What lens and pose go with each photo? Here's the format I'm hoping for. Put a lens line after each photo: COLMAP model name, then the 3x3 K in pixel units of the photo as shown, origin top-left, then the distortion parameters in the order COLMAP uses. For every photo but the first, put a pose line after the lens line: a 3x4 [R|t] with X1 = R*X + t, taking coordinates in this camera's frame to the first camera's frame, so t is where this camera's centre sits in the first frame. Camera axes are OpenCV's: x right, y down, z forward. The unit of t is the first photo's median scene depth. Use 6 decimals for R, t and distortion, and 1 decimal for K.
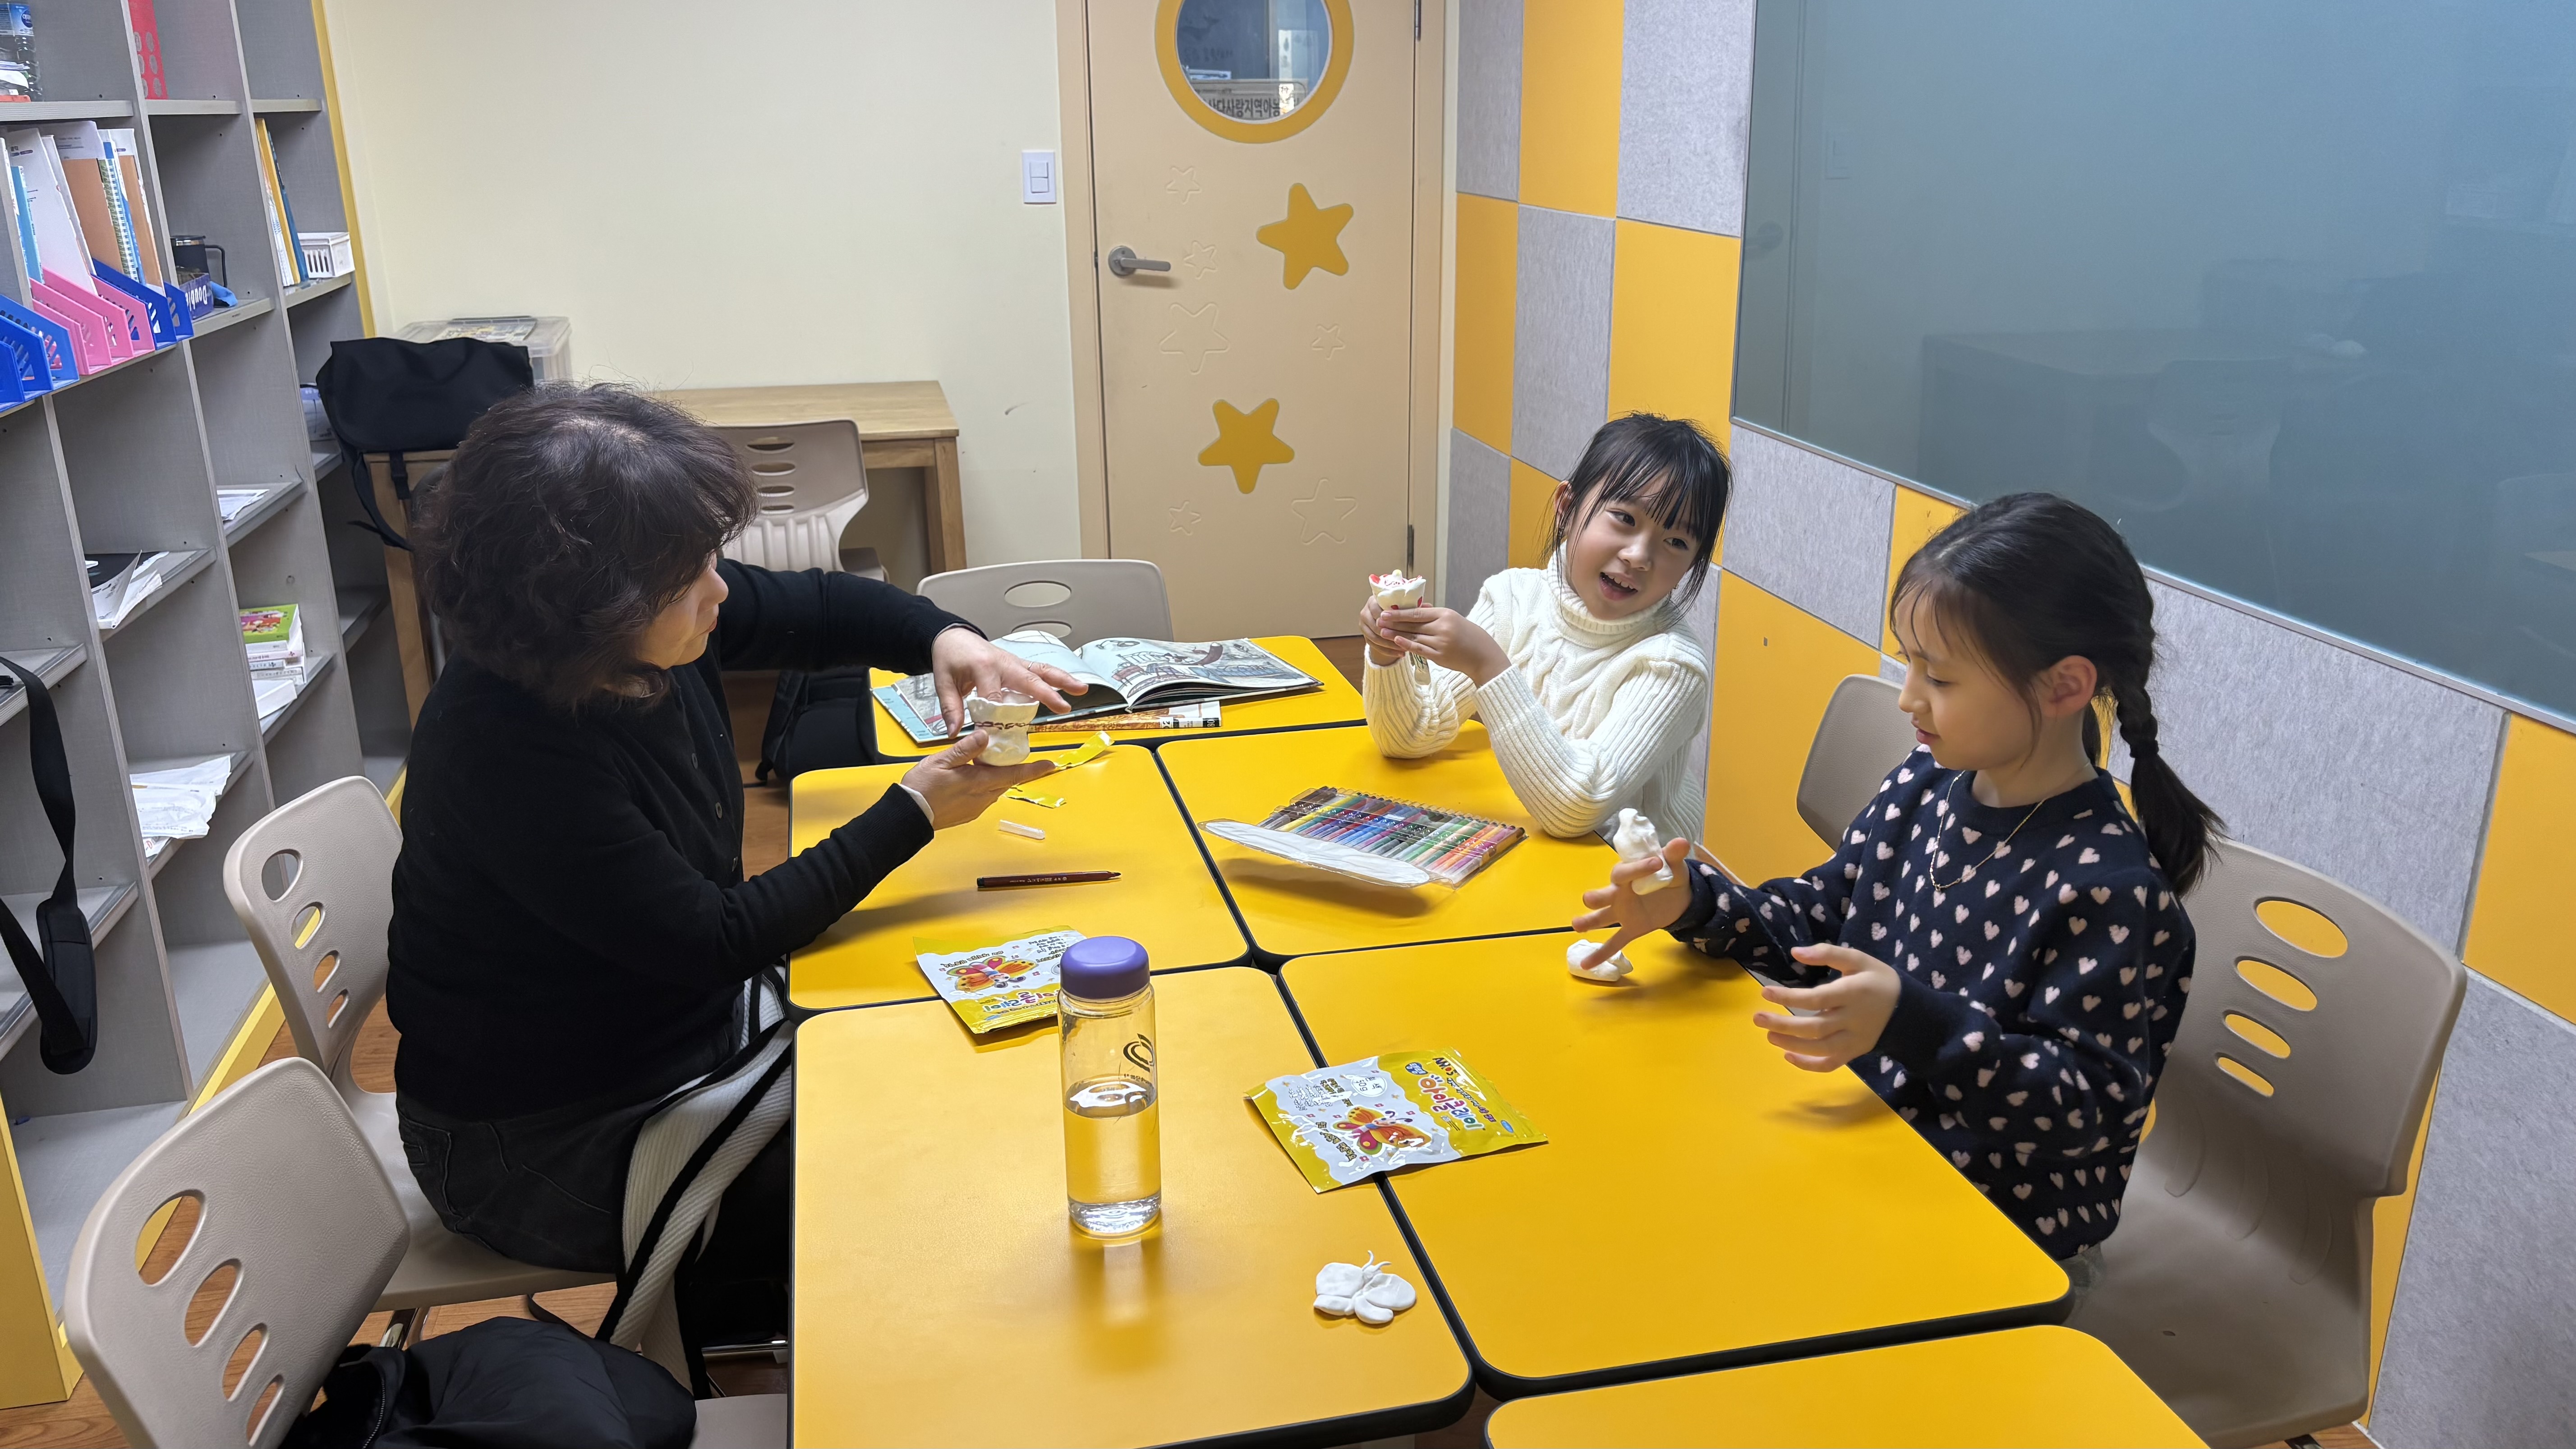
lens RADIAL K [[1965.2, 0, 1224.5], [0, 1965.2, 787.2], [0, 0, 1]] dist [0.035916, -0.039296]
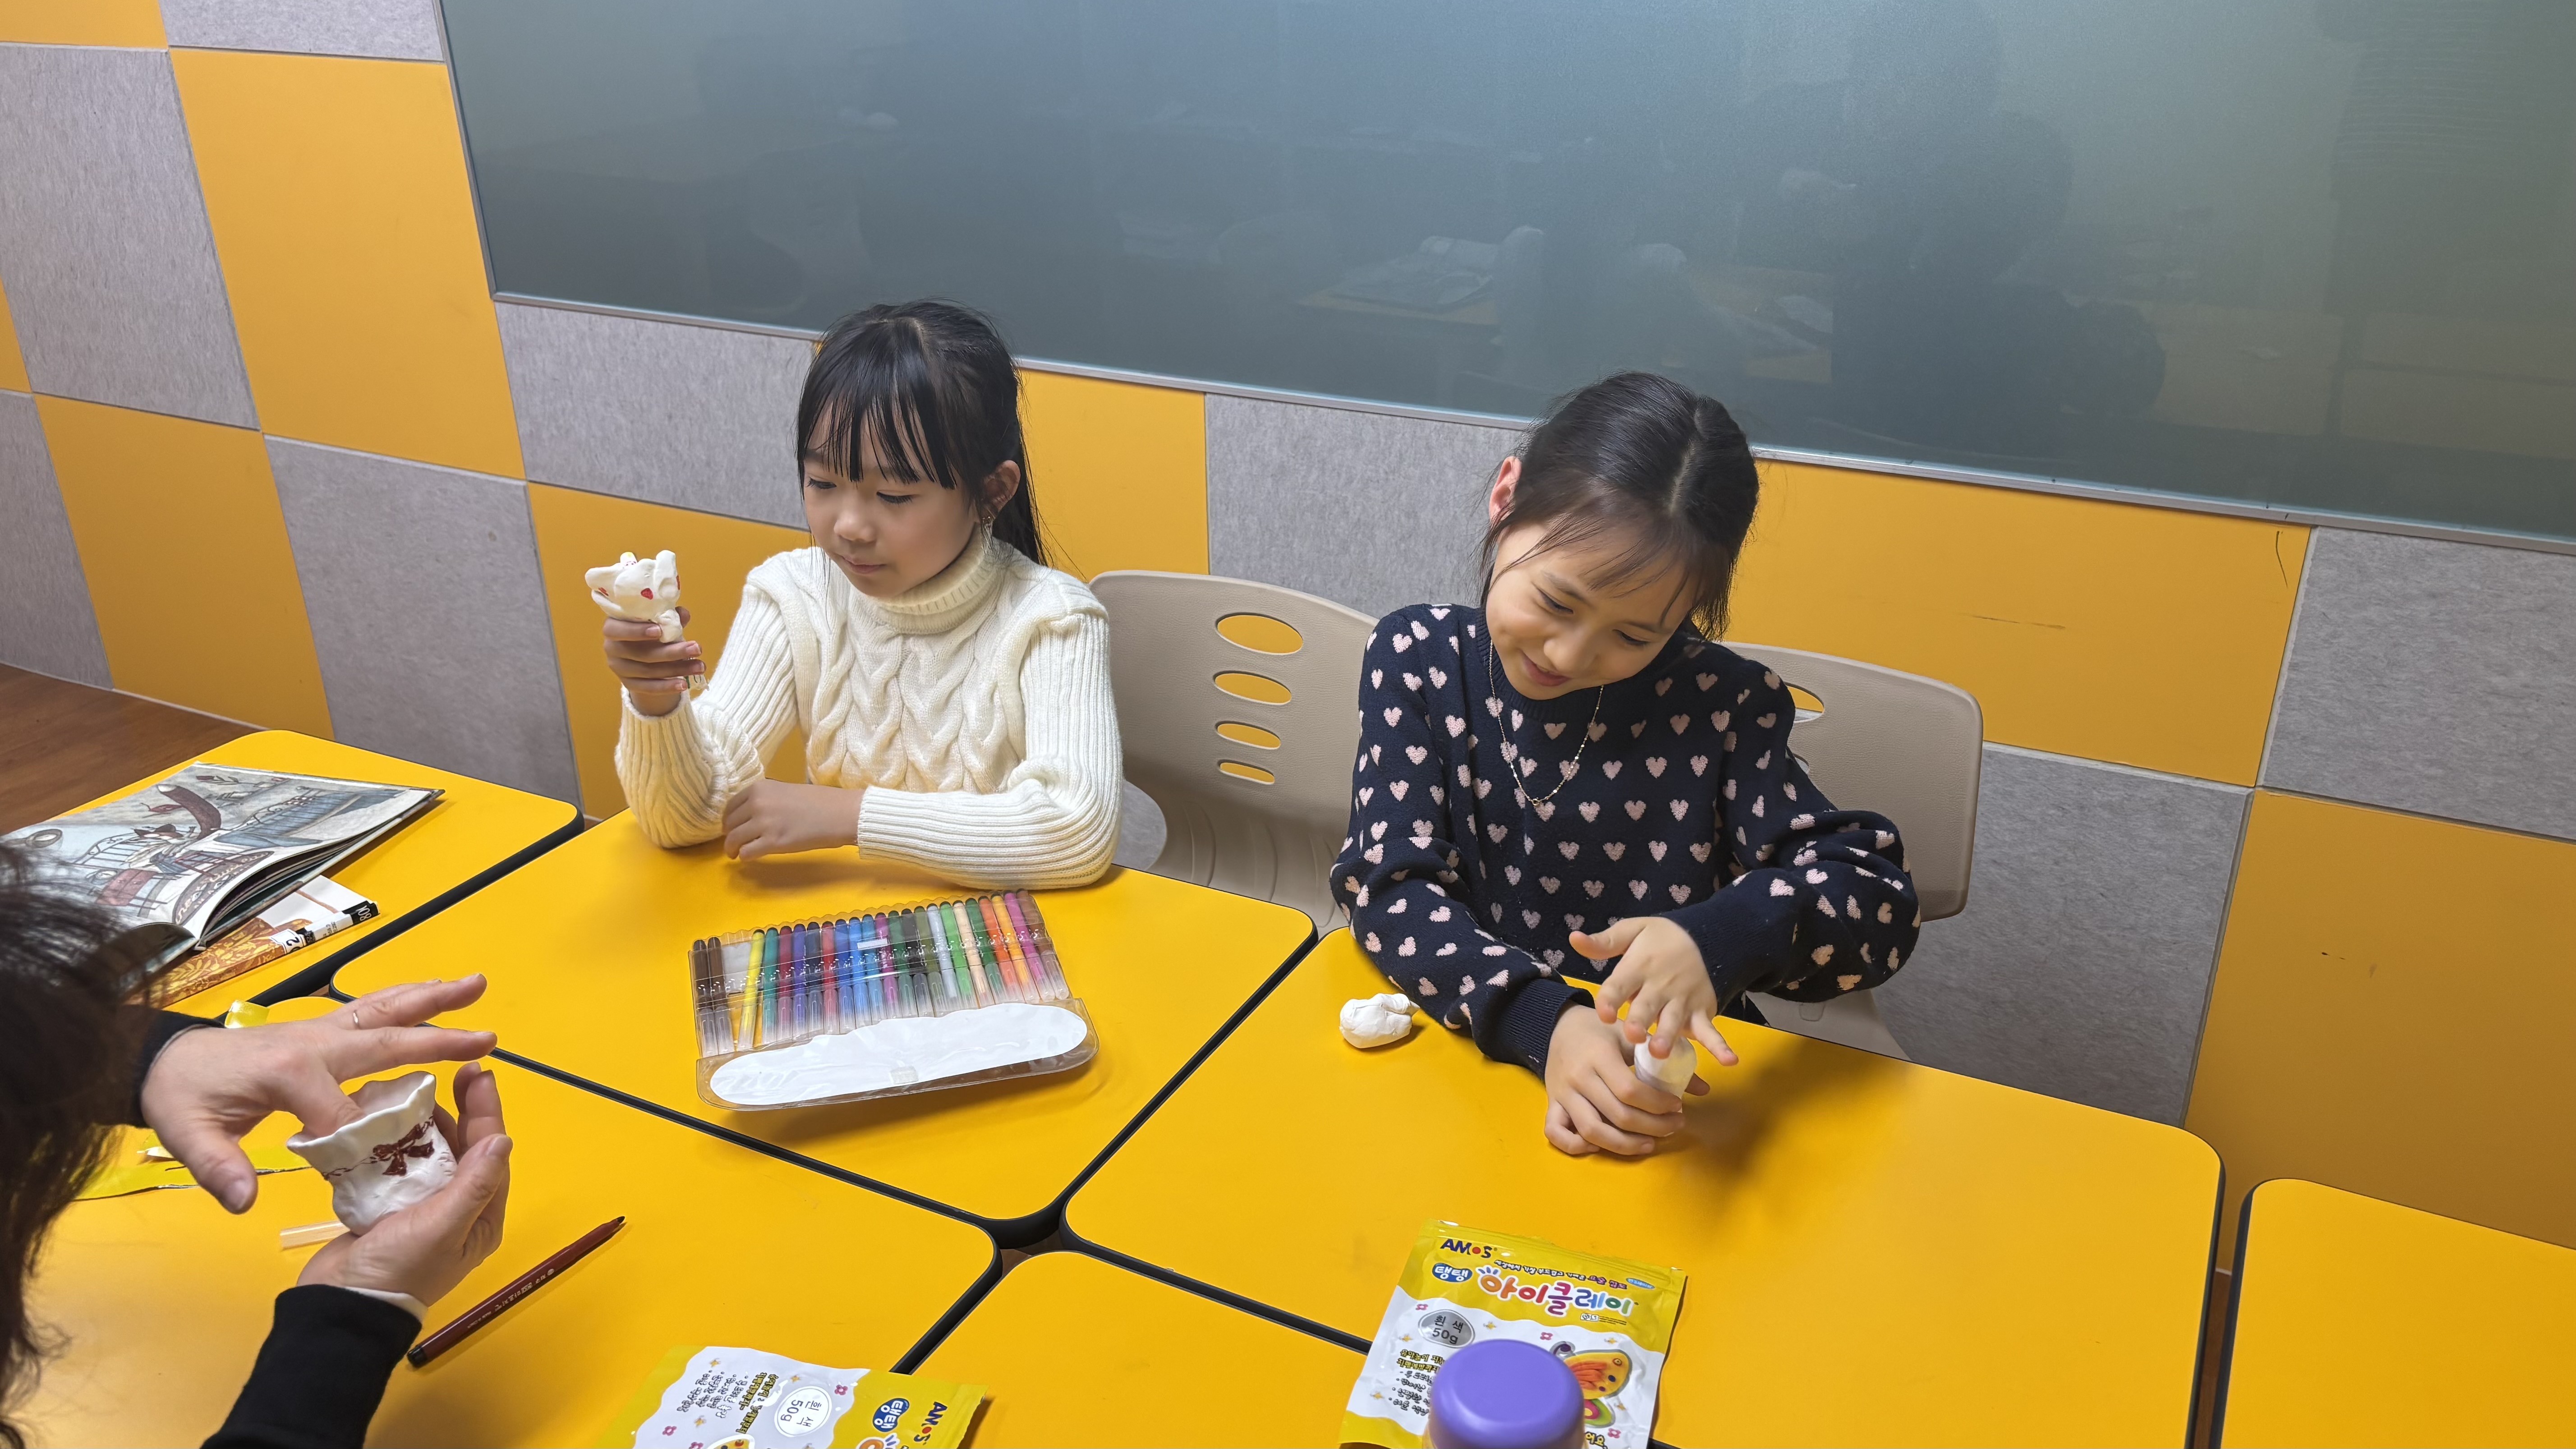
lens RADIAL K [[1965.2, 0, 1280.5], [0, 1965.2, 780.7], [0, 0, 1]] dist [0.035916, -0.039296]
pose [[0.626609, -0.331723, 0.705210, -0.220139], [0.267764, 0.941440, 0.204922, -0.107041], [-0.731890, 0.060424, 0.678738, 0.317955]]
